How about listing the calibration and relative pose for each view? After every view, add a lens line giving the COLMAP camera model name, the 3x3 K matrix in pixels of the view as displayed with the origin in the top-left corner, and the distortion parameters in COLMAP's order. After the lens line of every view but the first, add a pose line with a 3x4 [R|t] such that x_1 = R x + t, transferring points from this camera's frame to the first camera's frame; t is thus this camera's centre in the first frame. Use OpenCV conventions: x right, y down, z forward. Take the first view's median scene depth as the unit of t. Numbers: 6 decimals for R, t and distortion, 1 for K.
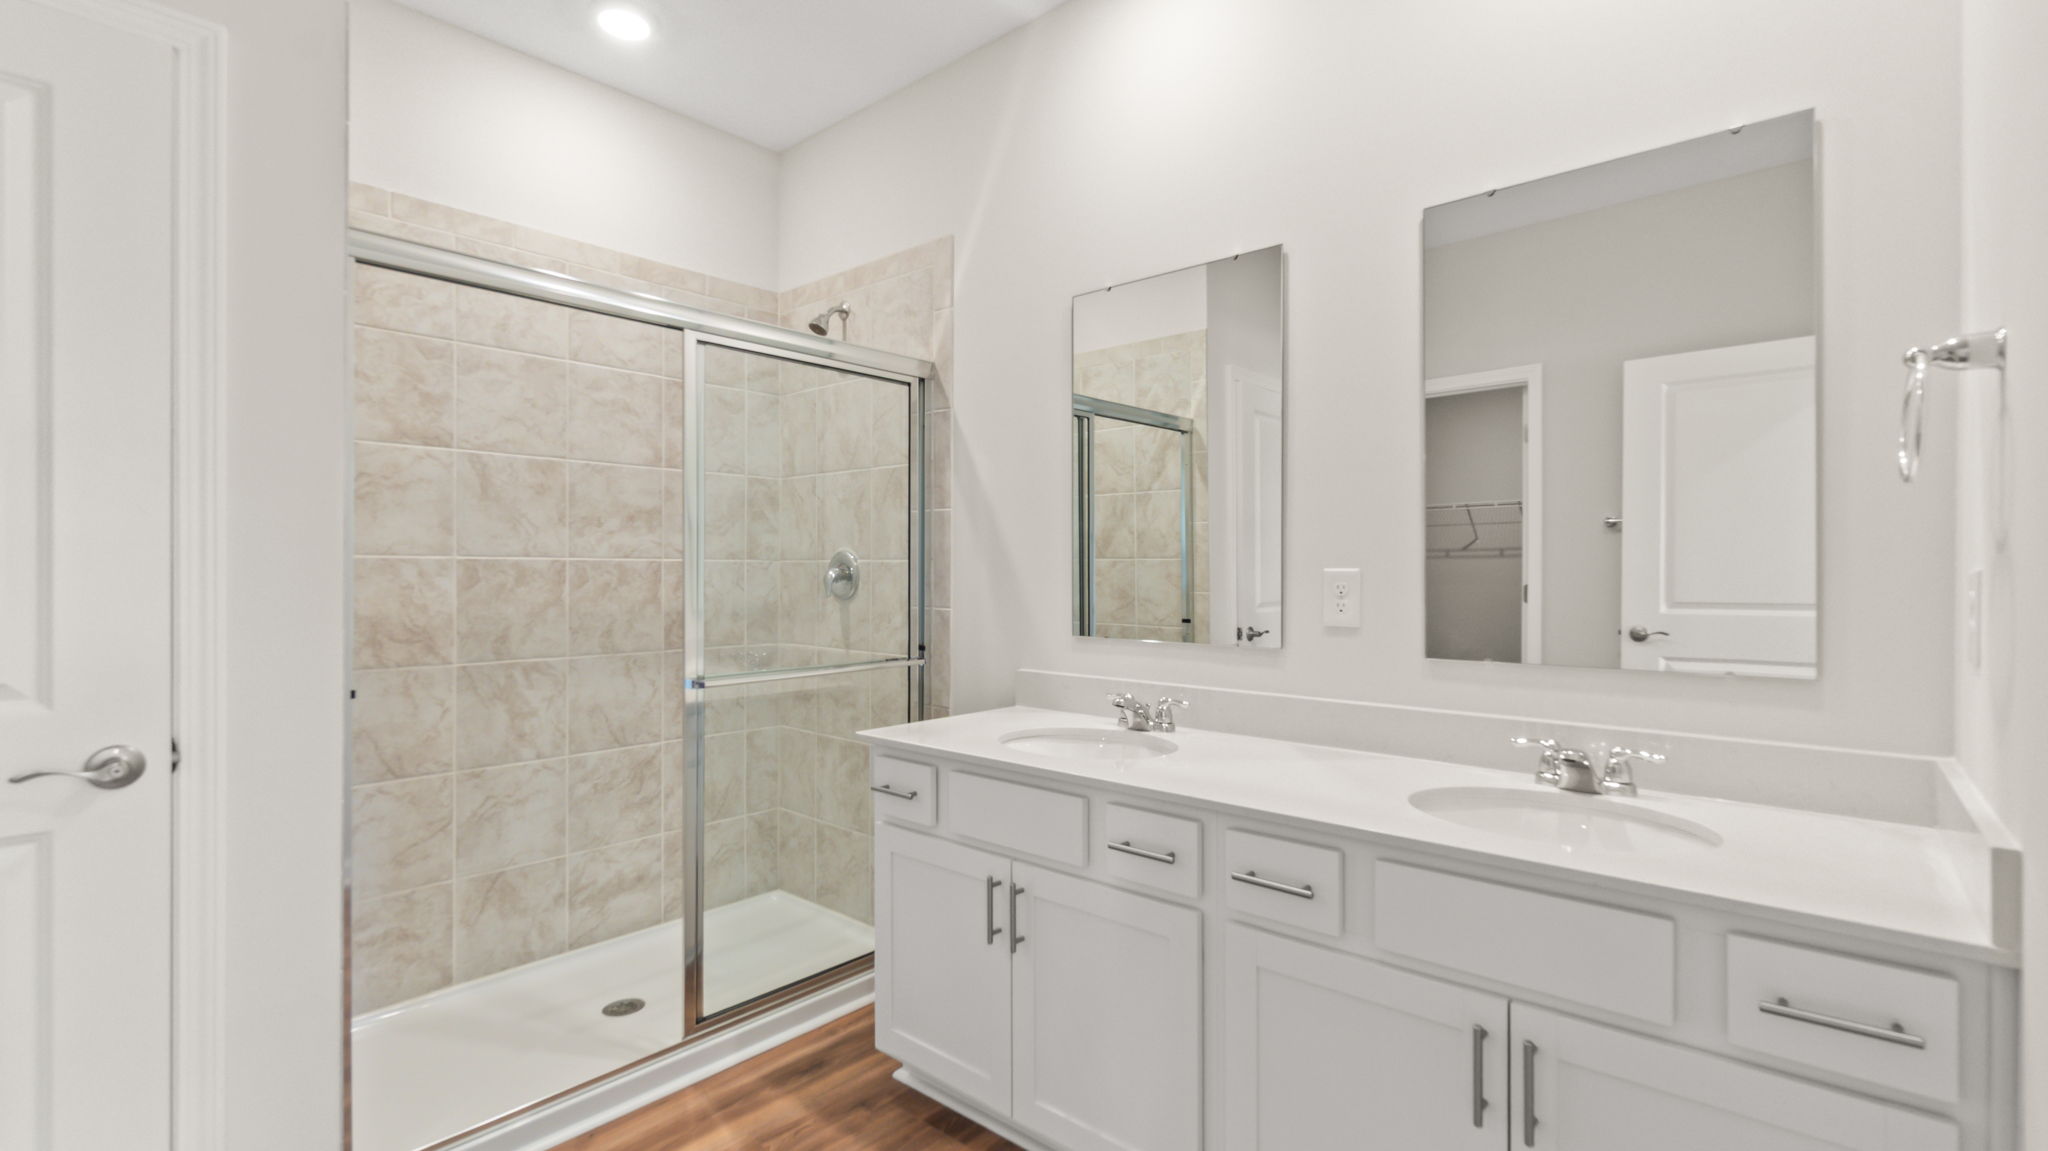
lens RADIAL K [[914.5, 0, 1024.6], [0, 914.5, 572.4], [0, 0, 1]] dist [0.013305, -0.005055]
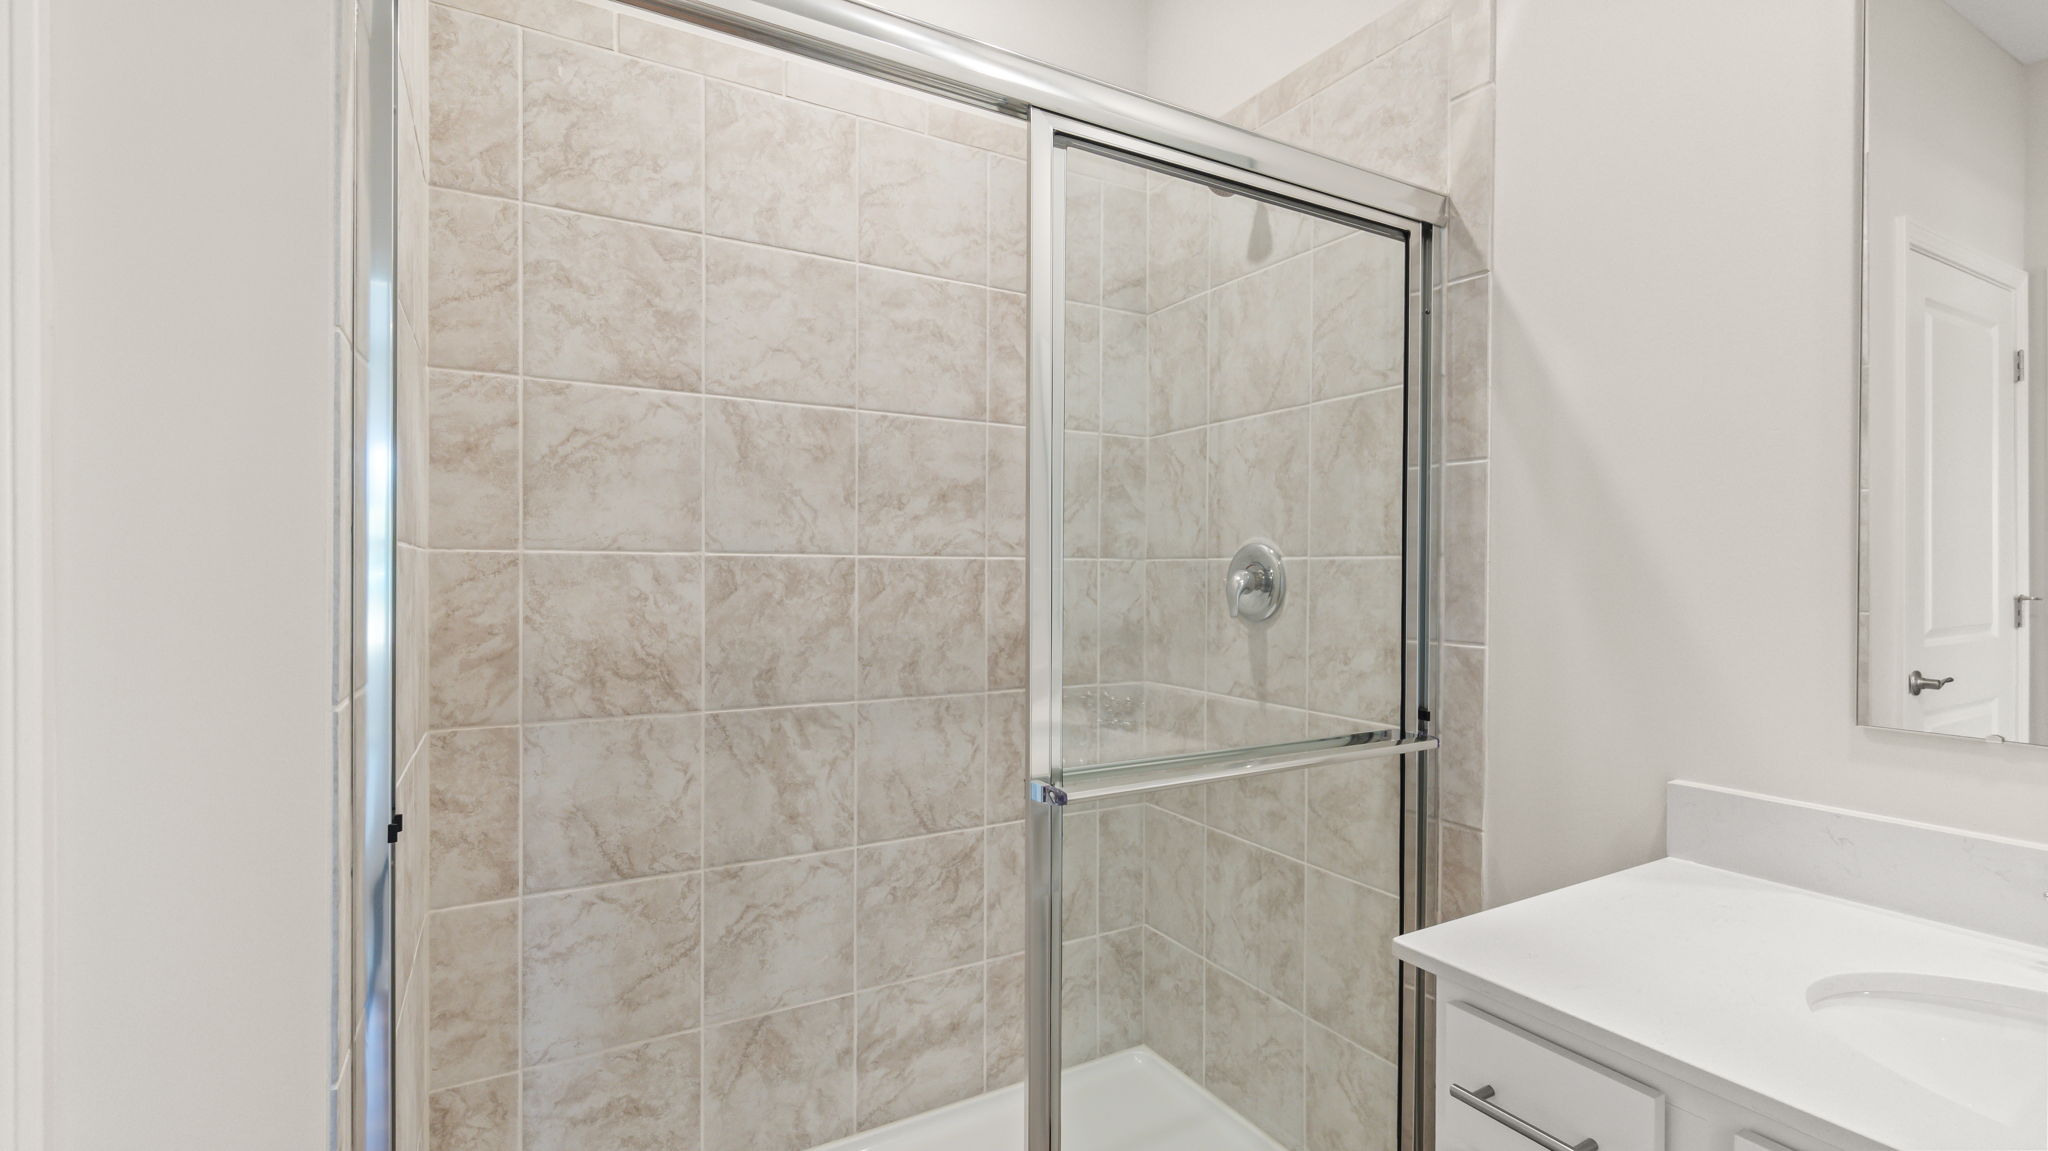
lens RADIAL K [[914.5, 0, 1024.6], [0, 914.5, 572.4], [0, 0, 1]] dist [0.013305, -0.005055]
pose [[0.946670, 0.001702, -0.322202, -0.162002], [-0.002683, 0.999993, -0.002603, -0.001563], [0.322195, 0.003329, 0.946668, 0.398239]]
